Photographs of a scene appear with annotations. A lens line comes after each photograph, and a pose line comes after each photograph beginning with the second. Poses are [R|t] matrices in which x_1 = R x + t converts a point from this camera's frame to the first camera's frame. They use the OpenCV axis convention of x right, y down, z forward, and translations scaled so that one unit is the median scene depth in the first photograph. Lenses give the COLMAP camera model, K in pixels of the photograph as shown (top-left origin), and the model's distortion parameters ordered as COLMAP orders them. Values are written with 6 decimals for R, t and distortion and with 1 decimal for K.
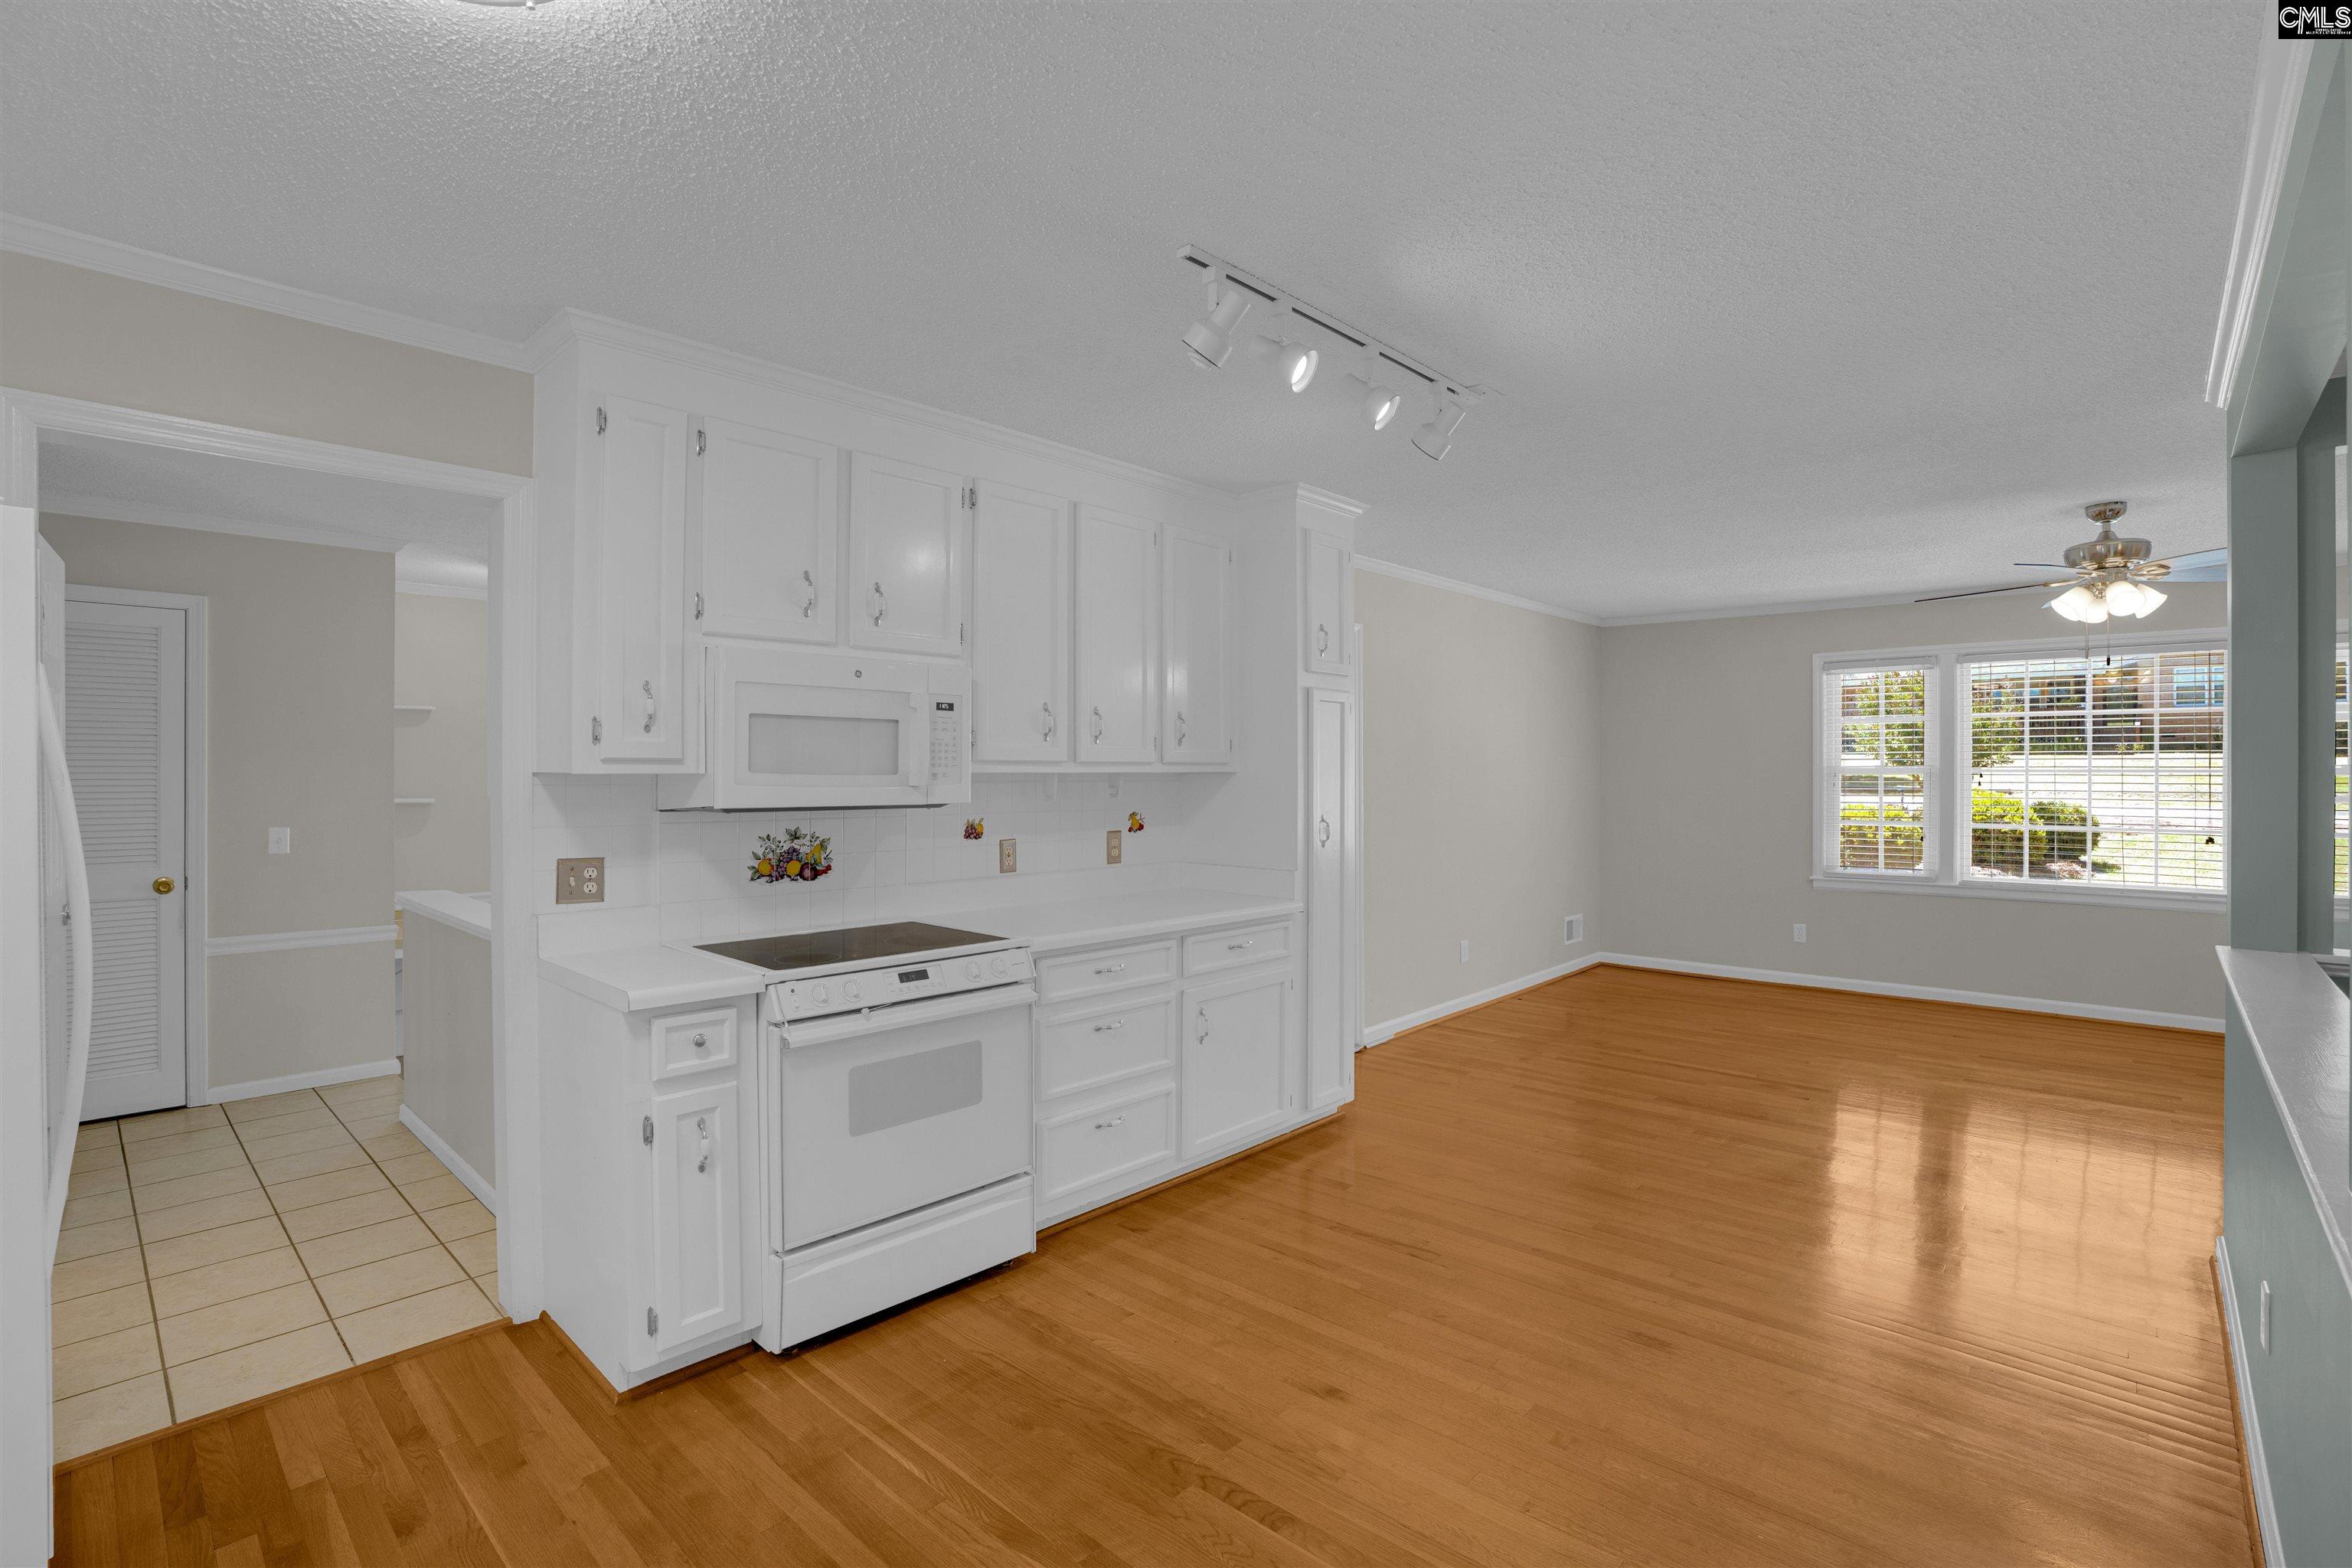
lens RADIAL K [[1083.7, 0, 1193.5], [0, 1083.7, 777.0], [0, 0, 1]] dist [-0.042948, 0.002156]
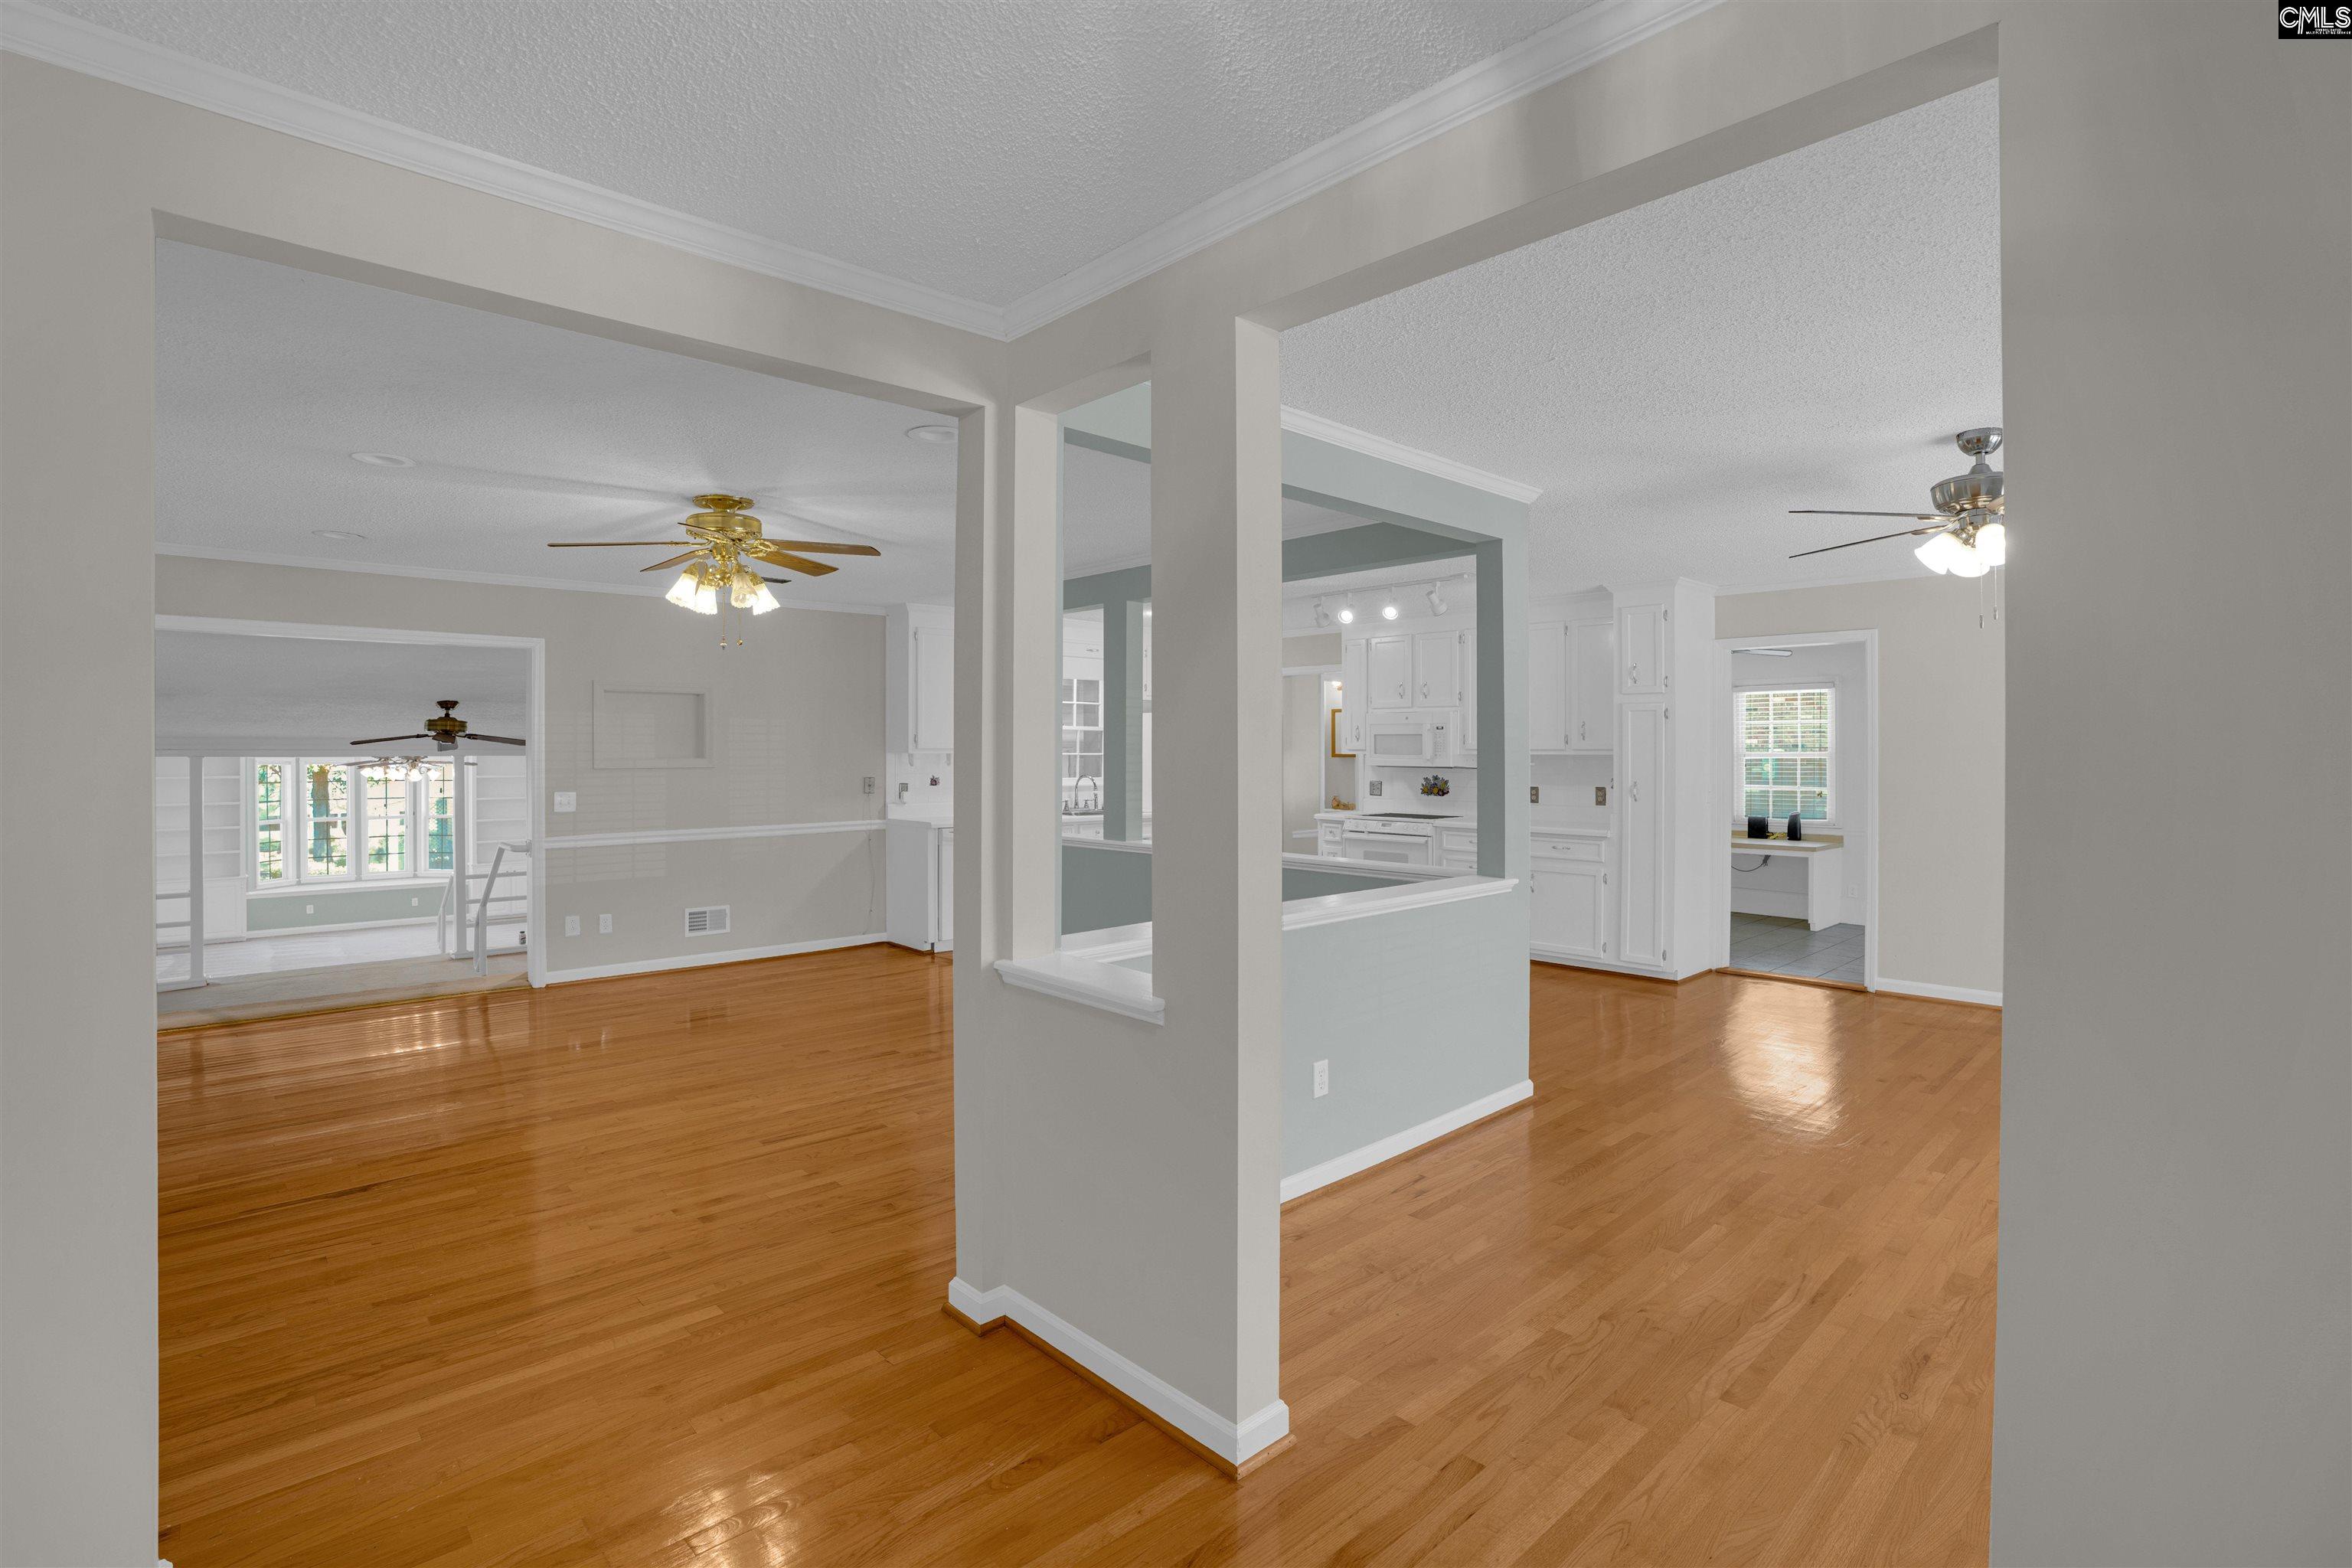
lens RADIAL K [[1083.7, 0, 1201.4], [0, 1083.7, 776.7], [0, 0, 1]] dist [-0.042948, 0.002156]
pose [[-0.069425, 0.024714, -0.997281, 2.205738], [-0.001012, 0.999691, 0.024844, -0.013418], [0.997587, 0.002734, -0.069379, 0.592784]]
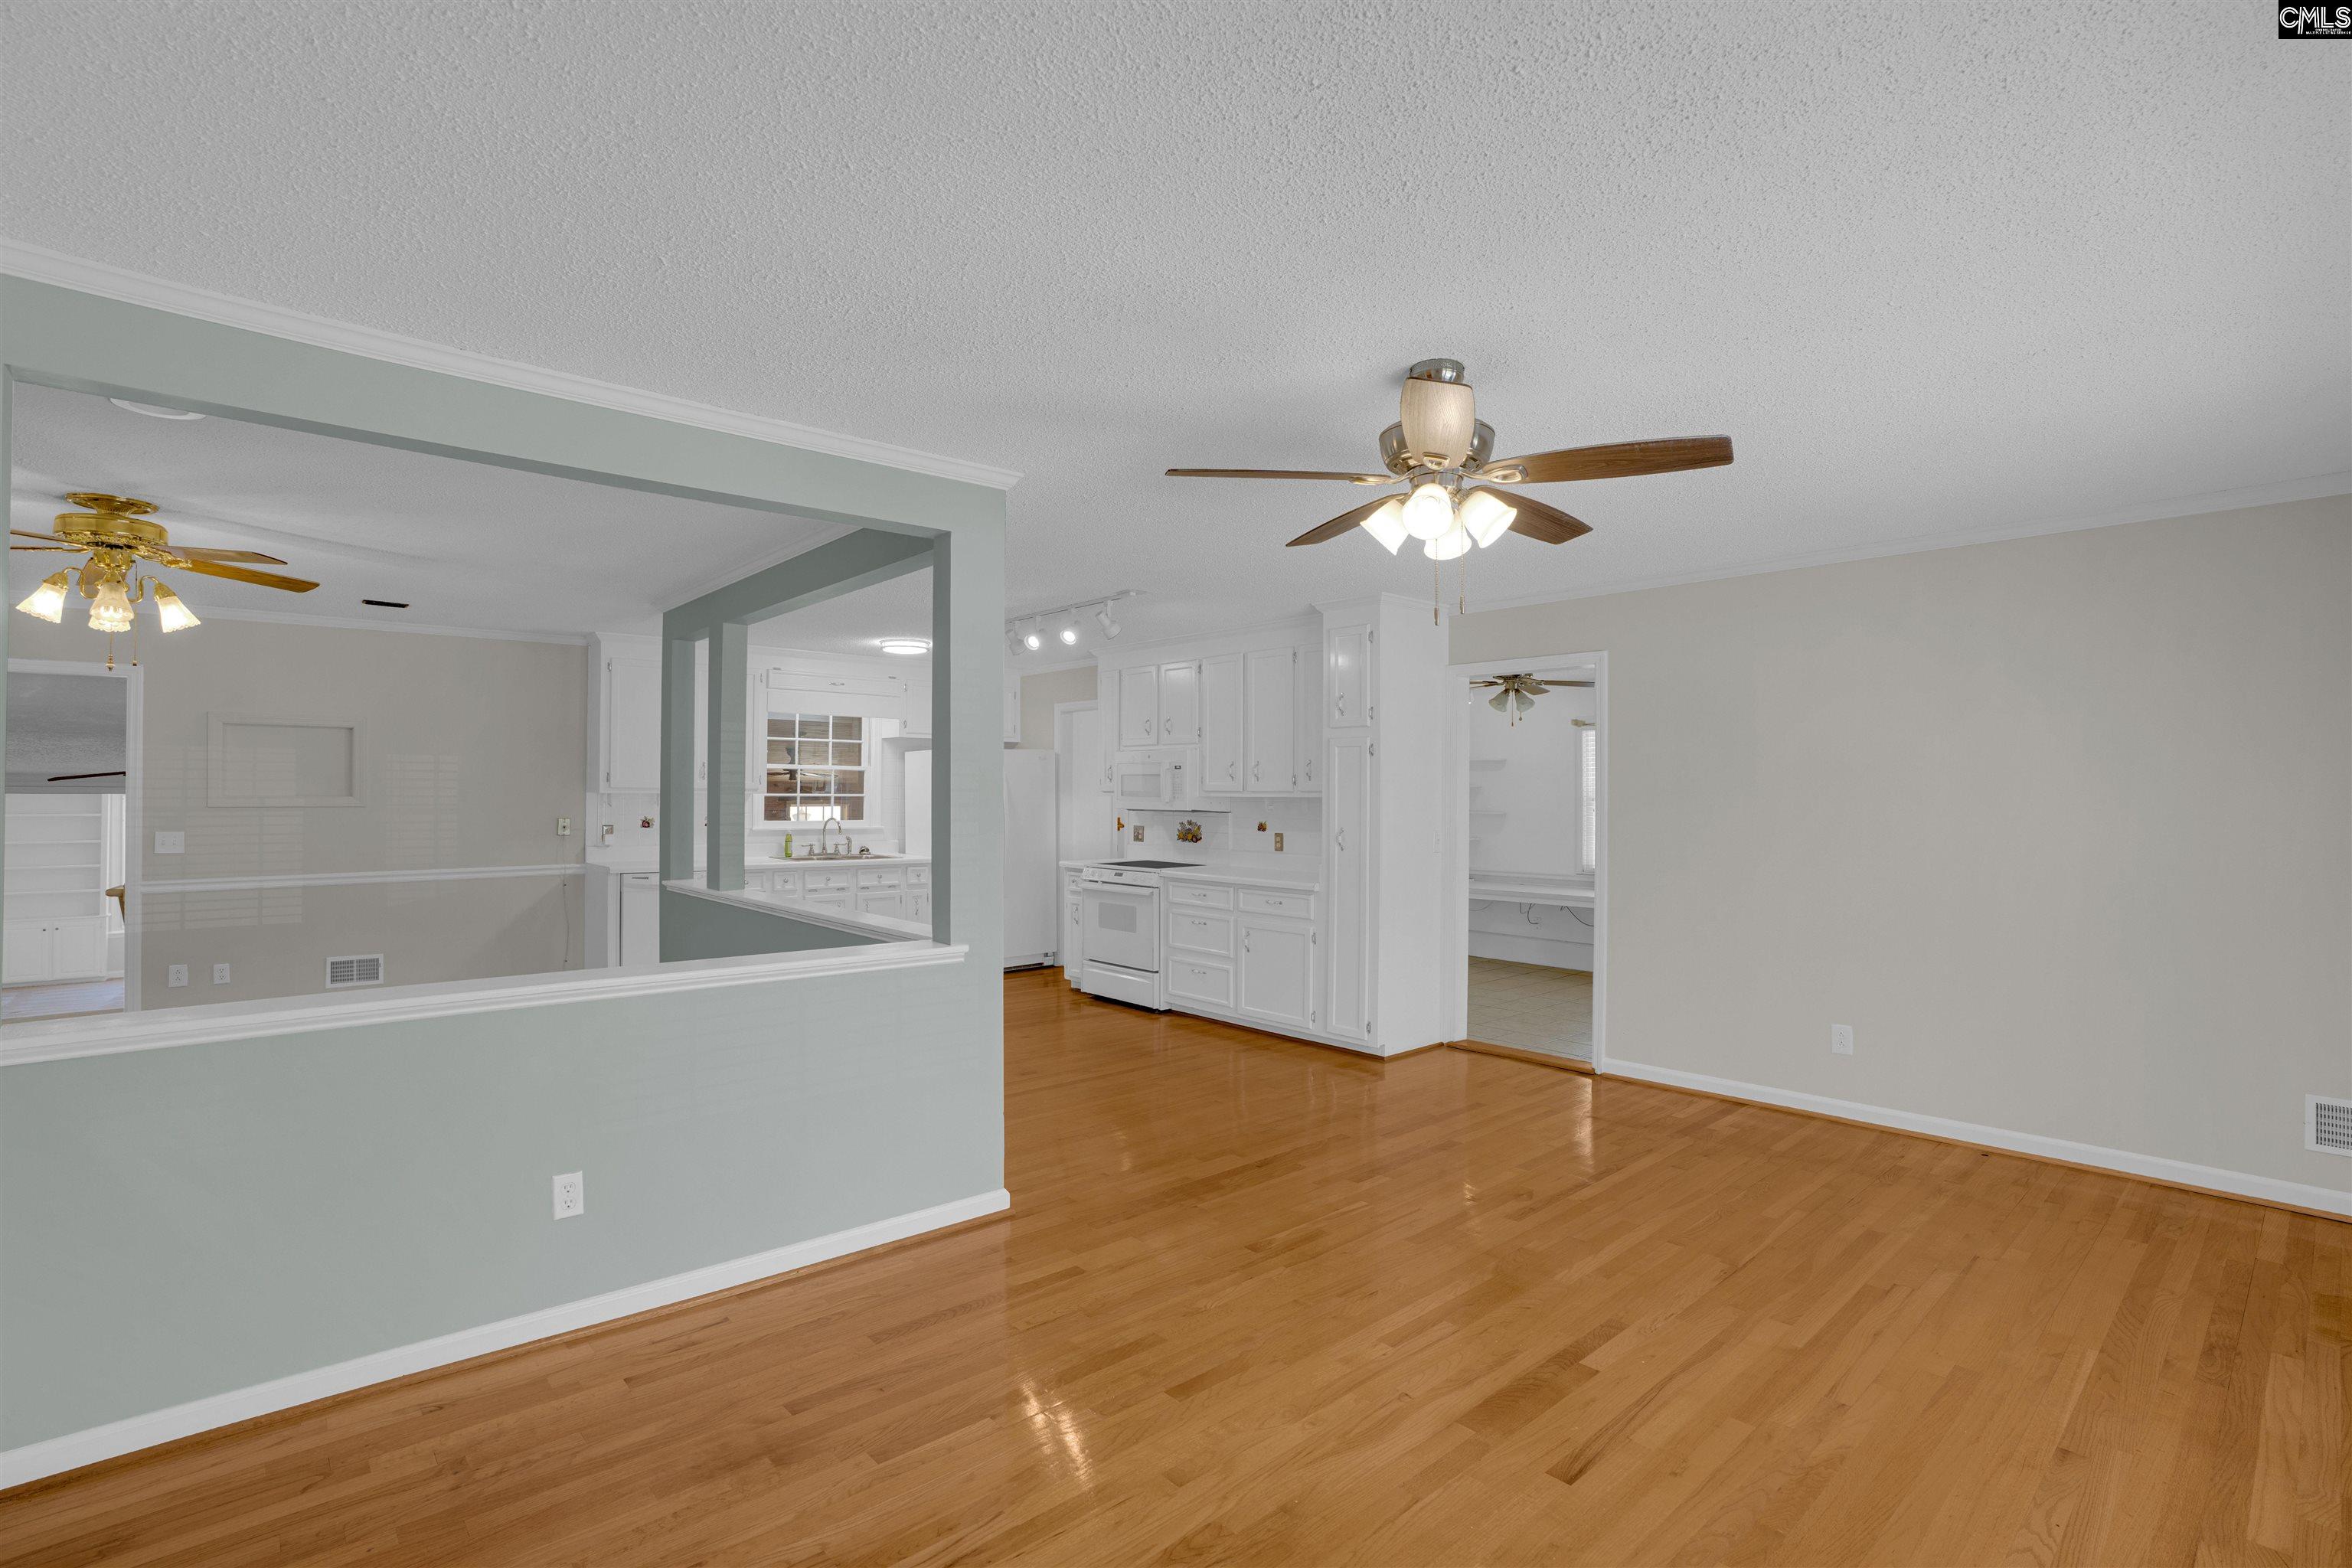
lens RADIAL K [[1083.7, 0, 1175.0], [0, 1083.7, 792.9], [0, 0, 1]] dist [-0.042948, 0.002156]
pose [[-0.102835, -0.002212, -0.994696, 1.937149], [-0.005060, 0.999986, -0.001700, -0.007193], [0.994686, 0.004858, -0.102844, 1.169895]]
